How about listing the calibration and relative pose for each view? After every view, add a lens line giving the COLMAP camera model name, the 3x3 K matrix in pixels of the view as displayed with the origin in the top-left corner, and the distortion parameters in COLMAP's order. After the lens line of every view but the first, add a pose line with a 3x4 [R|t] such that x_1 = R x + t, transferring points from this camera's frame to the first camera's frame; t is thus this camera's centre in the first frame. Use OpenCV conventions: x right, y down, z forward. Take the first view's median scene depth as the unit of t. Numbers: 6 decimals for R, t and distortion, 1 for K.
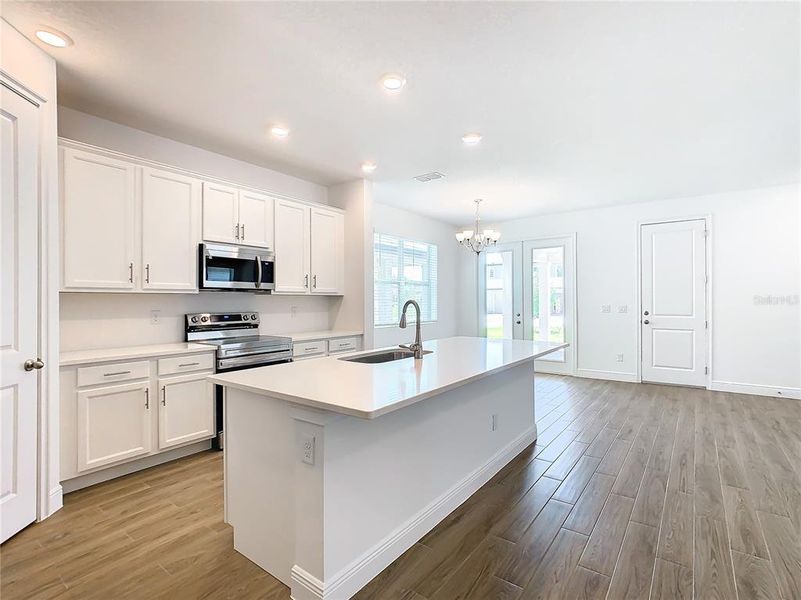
lens RADIAL K [[402.0, 0, 400.4], [0, 402.0, 292.5], [0, 0, 1]] dist [0.002424, 0.000707]
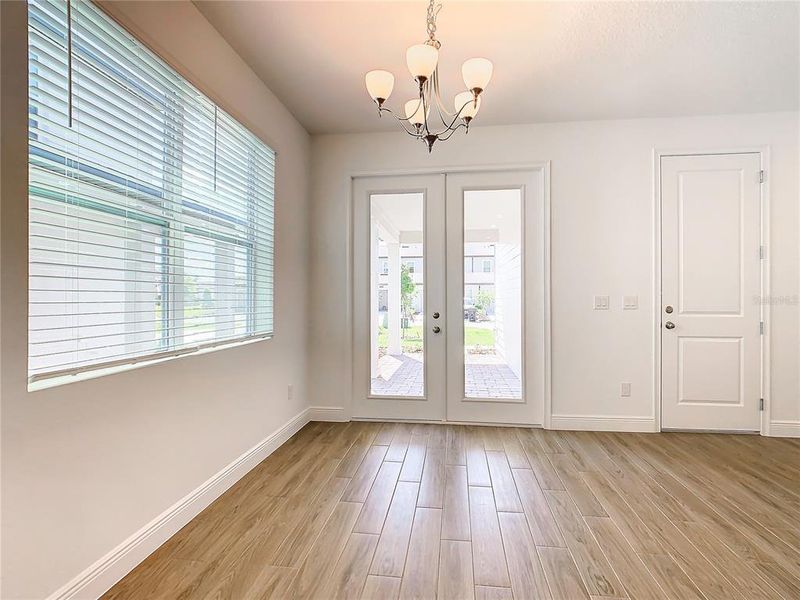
lens RADIAL K [[403.7, 0, 402.7], [0, 403.7, 293.8], [0, 0, 1]] dist [-0.010083, 0.000444]
pose [[0.866276, 0.008842, 0.499488, -0.000946], [-0.013228, 0.999899, 0.005242, 0.043981], [-0.499391, -0.011149, 0.866305, 0.997646]]
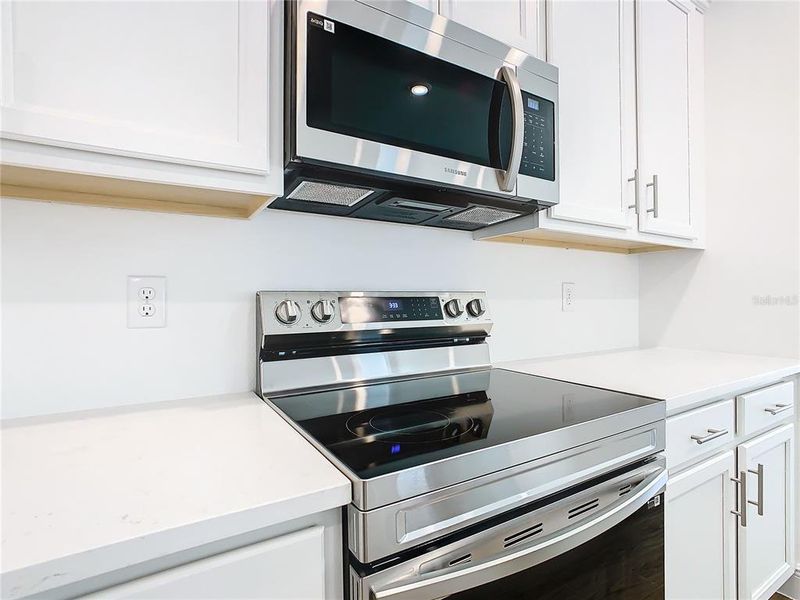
lens RADIAL K [[403.7, 0, 402.7], [0, 403.7, 293.8], [0, 0, 1]] dist [-0.010083, 0.000444]
pose [[0.928726, -0.015586, -0.370439, -0.308350], [0.015830, 0.999872, -0.002383, 0.051589], [0.370428, -0.003651, 0.928854, 0.704588]]
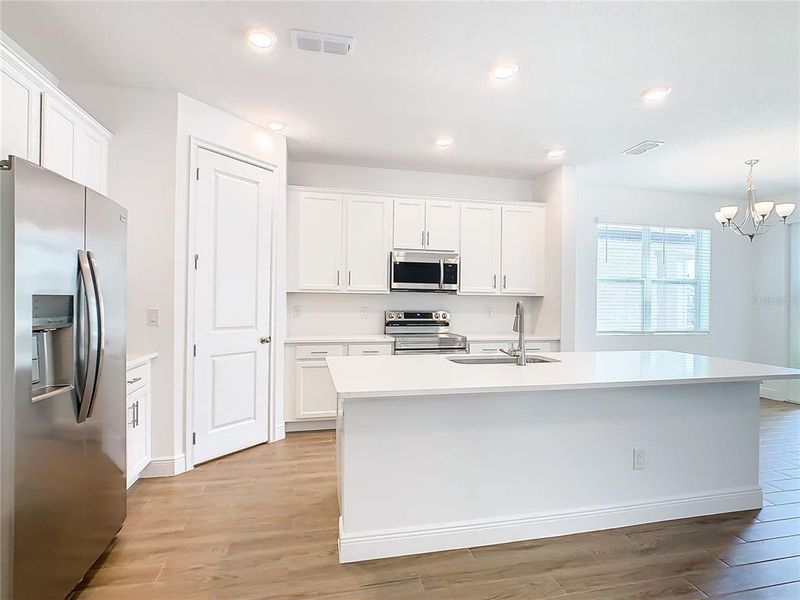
lens RADIAL K [[432.1, 0, 405.4], [0, 432.1, 291.5], [0, 0, 1]] dist [0.000159, 0.000099]
pose [[0.761341, -0.003896, -0.648339, 0.310715], [0.000323, 0.999984, -0.005629, 0.002588], [0.648351, 0.004076, 0.761331, 0.052235]]
